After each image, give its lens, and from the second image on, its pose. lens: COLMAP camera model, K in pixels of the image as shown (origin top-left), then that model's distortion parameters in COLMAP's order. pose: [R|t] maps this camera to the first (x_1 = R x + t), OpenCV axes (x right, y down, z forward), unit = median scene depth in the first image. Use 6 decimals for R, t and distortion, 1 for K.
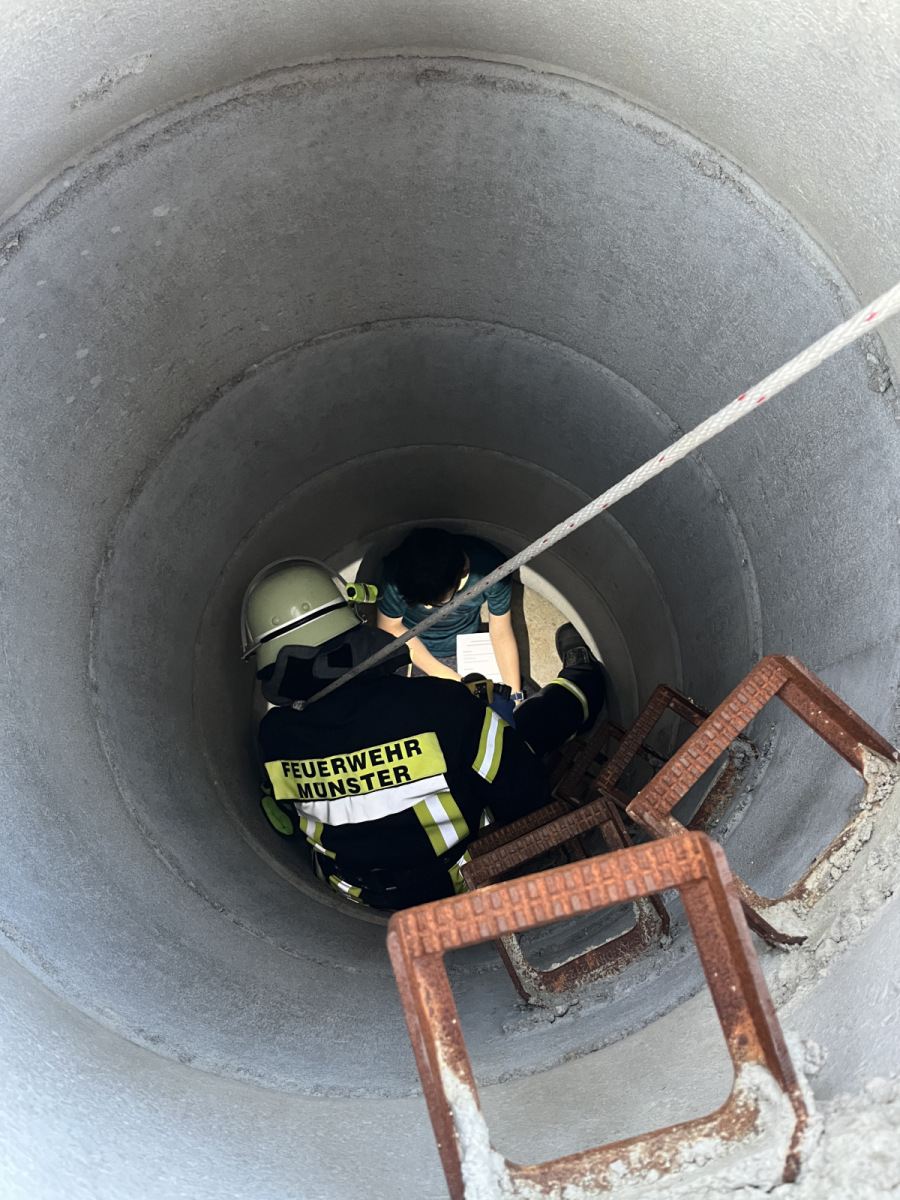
lens RADIAL K [[899.7, 0, 446.8], [0, 899.7, 605.2], [0, 0, 1]] dist [0.073637, -0.101028]
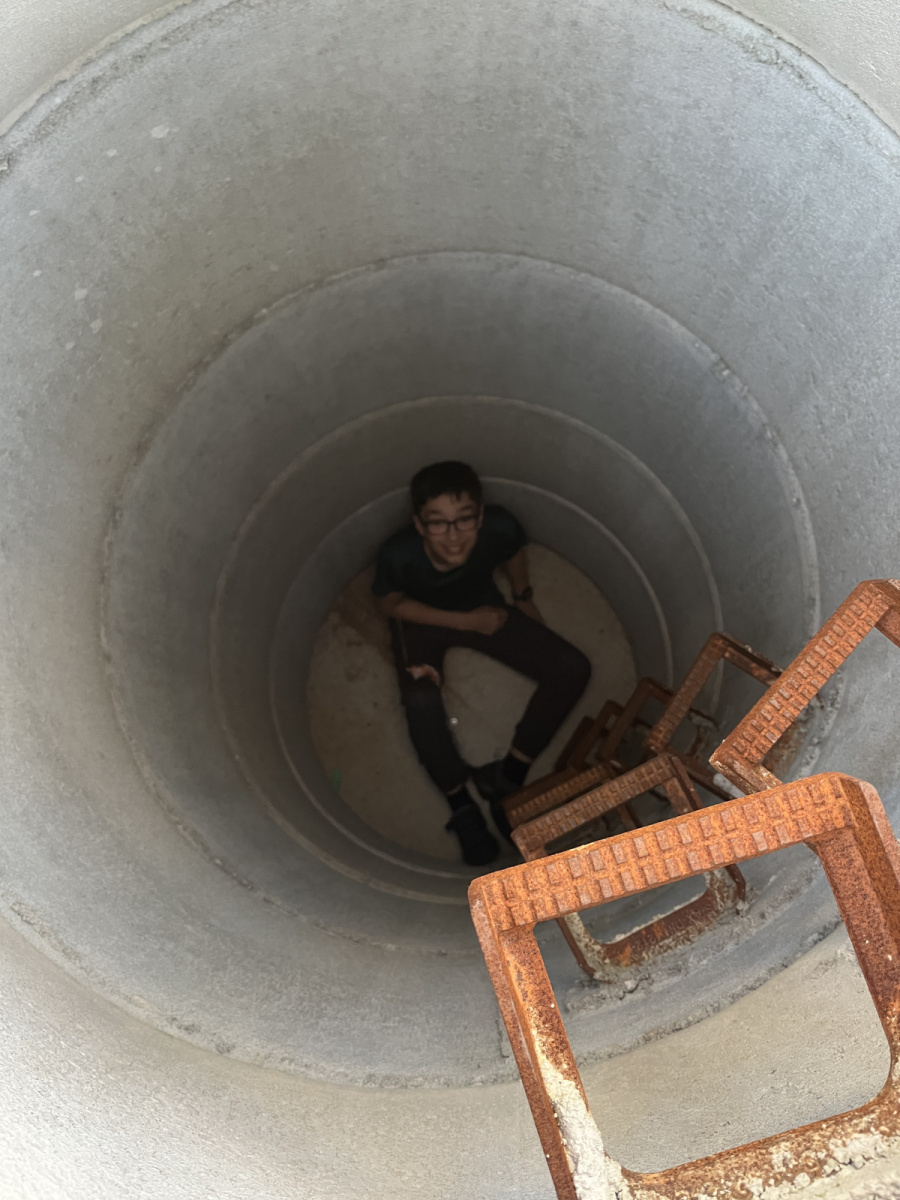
lens RADIAL K [[899.7, 0, 439.0], [0, 899.7, 595.2], [0, 0, 1]] dist [0.073637, -0.101028]
pose [[0.999363, -0.032168, -0.015447, -0.034804], [0.032380, 0.999382, 0.013664, 0.032084], [0.014998, -0.014156, 0.999787, 0.081442]]
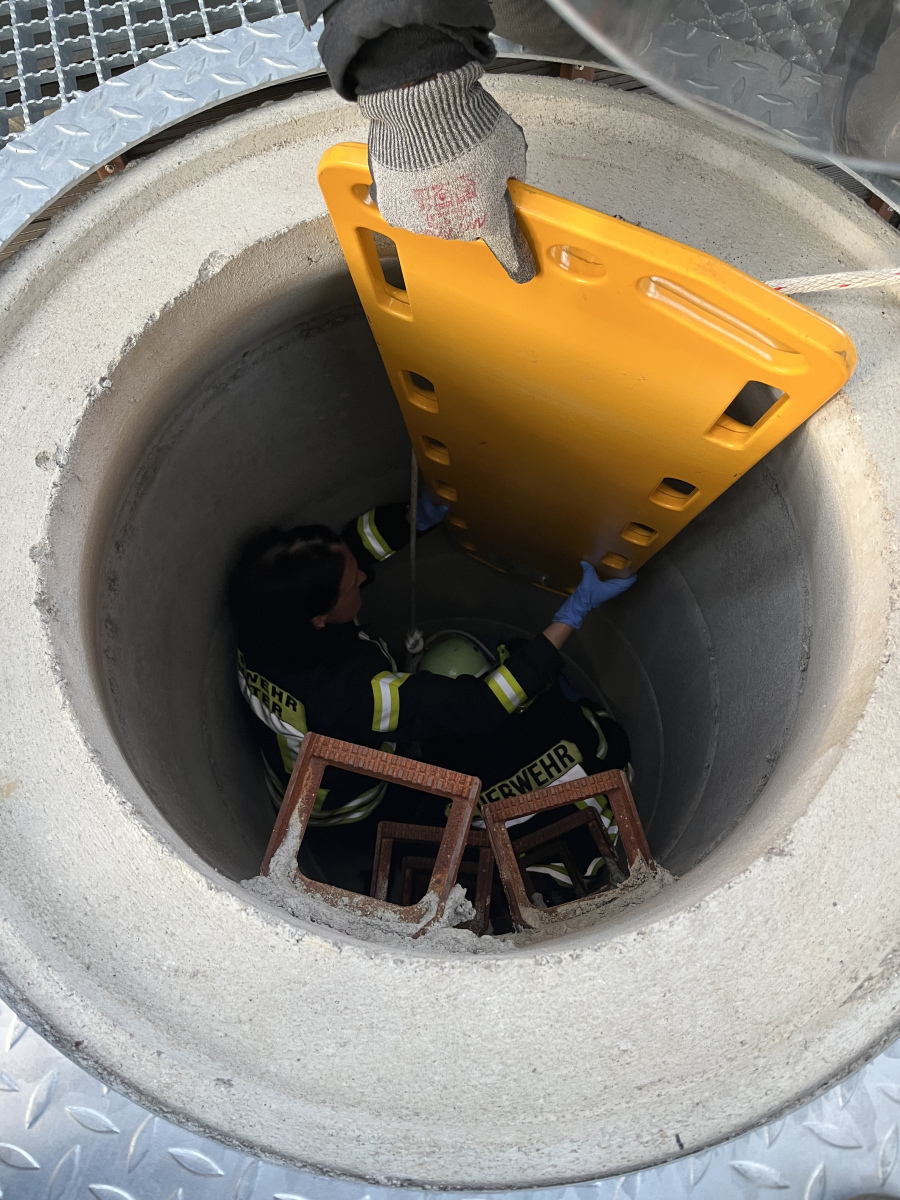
lens RADIAL K [[899.7, 0, 446.6], [0, 899.7, 601.9], [0, 0, 1]] dist [0.073637, -0.101028]
pose [[0.858540, 0.482356, -0.173902, 0.183879], [-0.501710, 0.860259, -0.090779, 0.071446], [0.105813, 0.165186, 0.980570, -0.422902]]
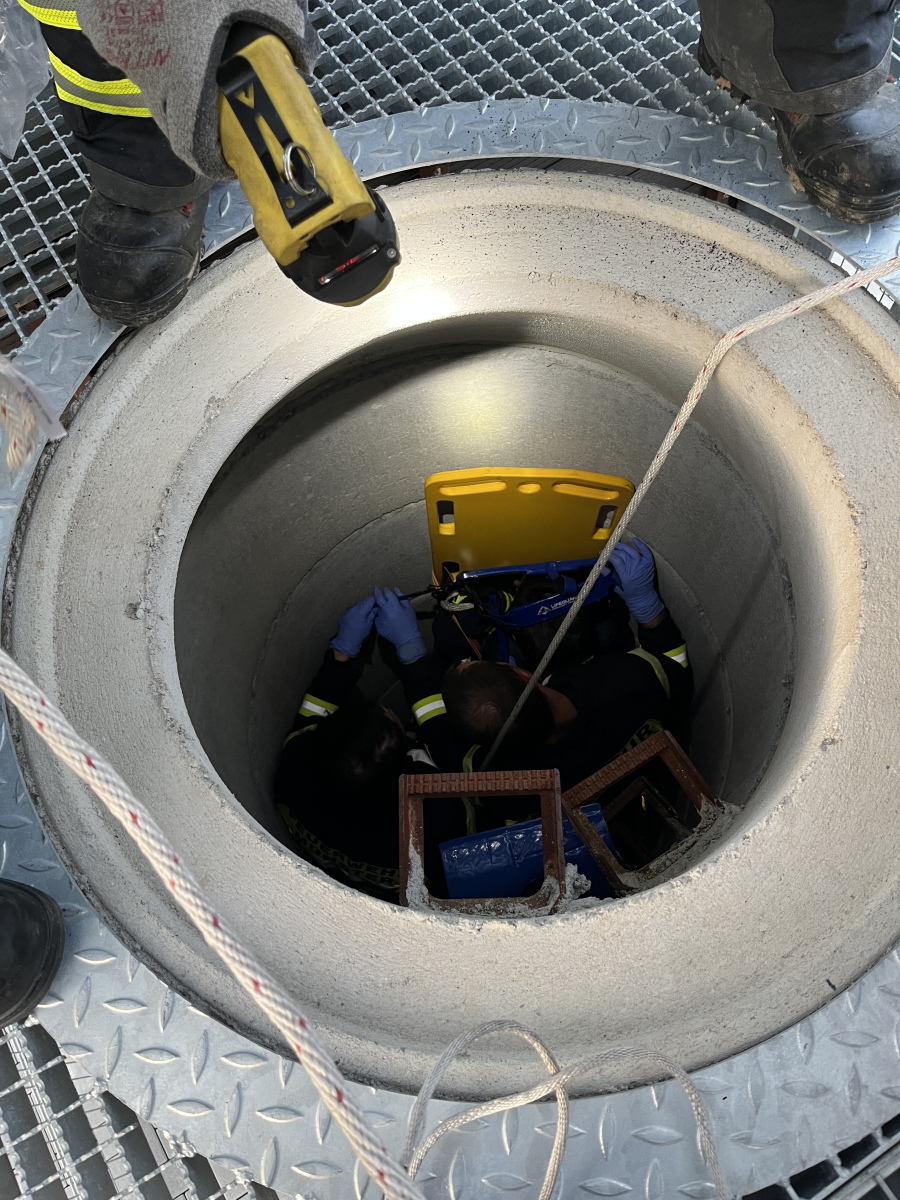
lens RADIAL K [[899.7, 0, 445.6], [0, 899.7, 609.0], [0, 0, 1]] dist [0.073637, -0.101028]
pose [[0.967342, 0.204561, -0.149679, 0.134138], [-0.224826, 0.965146, -0.133967, 0.114765], [0.117058, 0.163244, 0.979617, -0.556023]]
